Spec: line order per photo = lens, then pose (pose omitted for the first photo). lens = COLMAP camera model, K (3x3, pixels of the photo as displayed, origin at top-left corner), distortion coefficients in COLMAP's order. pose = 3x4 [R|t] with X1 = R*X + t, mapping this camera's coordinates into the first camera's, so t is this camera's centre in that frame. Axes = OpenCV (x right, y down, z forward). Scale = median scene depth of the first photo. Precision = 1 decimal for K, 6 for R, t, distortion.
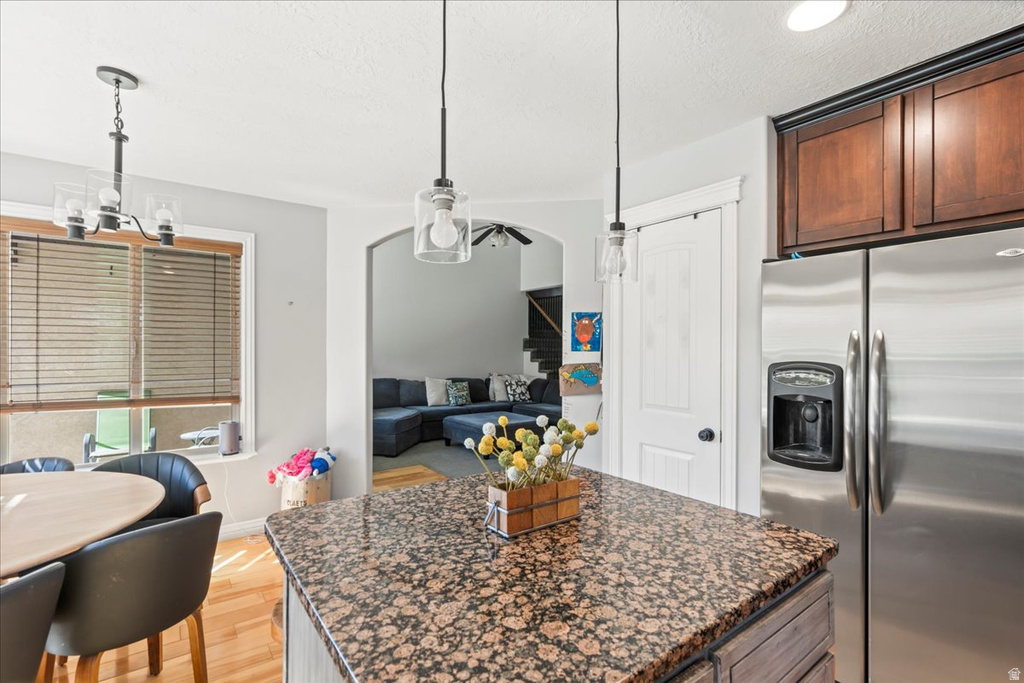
lens RADIAL K [[466.8, 0, 507.5], [0, 466.8, 343.8], [0, 0, 1]] dist [-0.004125, -0.000233]
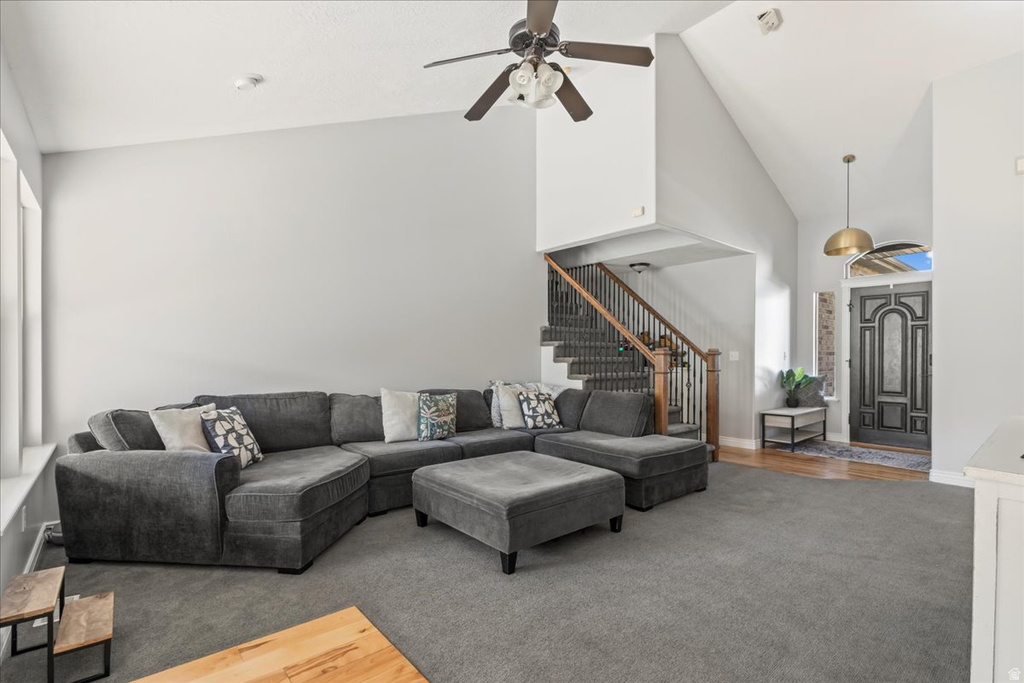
lens RADIAL K [[466.8, 0, 505.6], [0, 466.8, 358.1], [0, 0, 1]] dist [-0.004125, -0.000233]
pose [[0.998916, -0.005117, 0.046270, -0.048849], [0.004397, 0.999868, 0.015648, 0.024626], [-0.046344, -0.015428, 0.998806, 0.403679]]
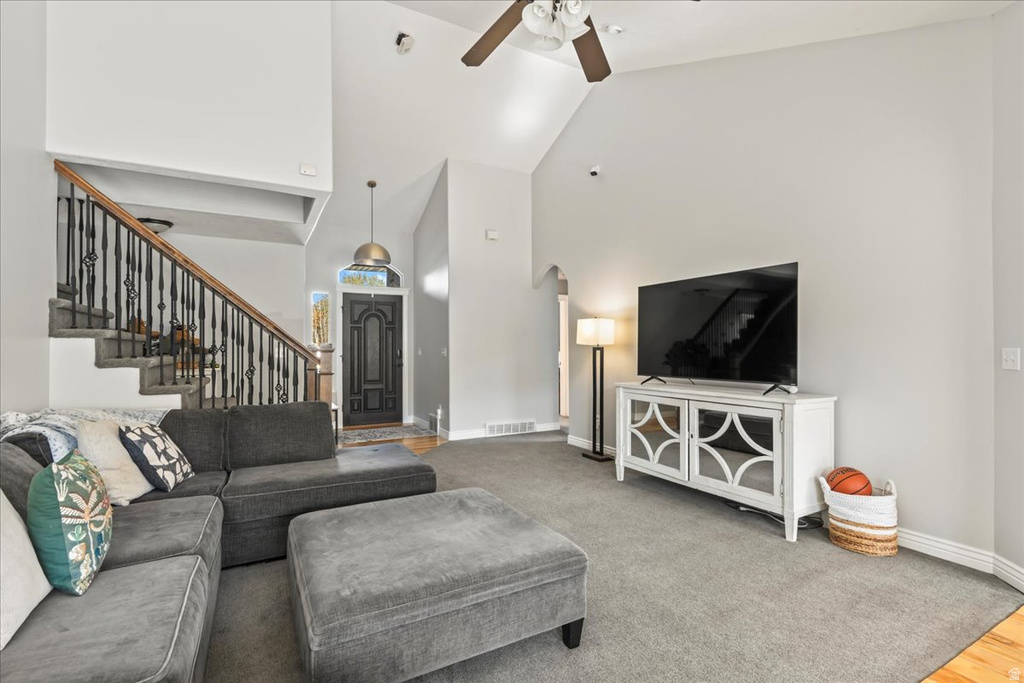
lens RADIAL K [[466.8, 0, 506.4], [0, 466.8, 345.6], [0, 0, 1]] dist [-0.004125, -0.000233]
pose [[0.157586, 0.000653, 0.987505, -0.264295], [-0.001505, 0.999999, -0.000422, 0.023795], [-0.987504, -0.001420, 0.157587, 0.703664]]
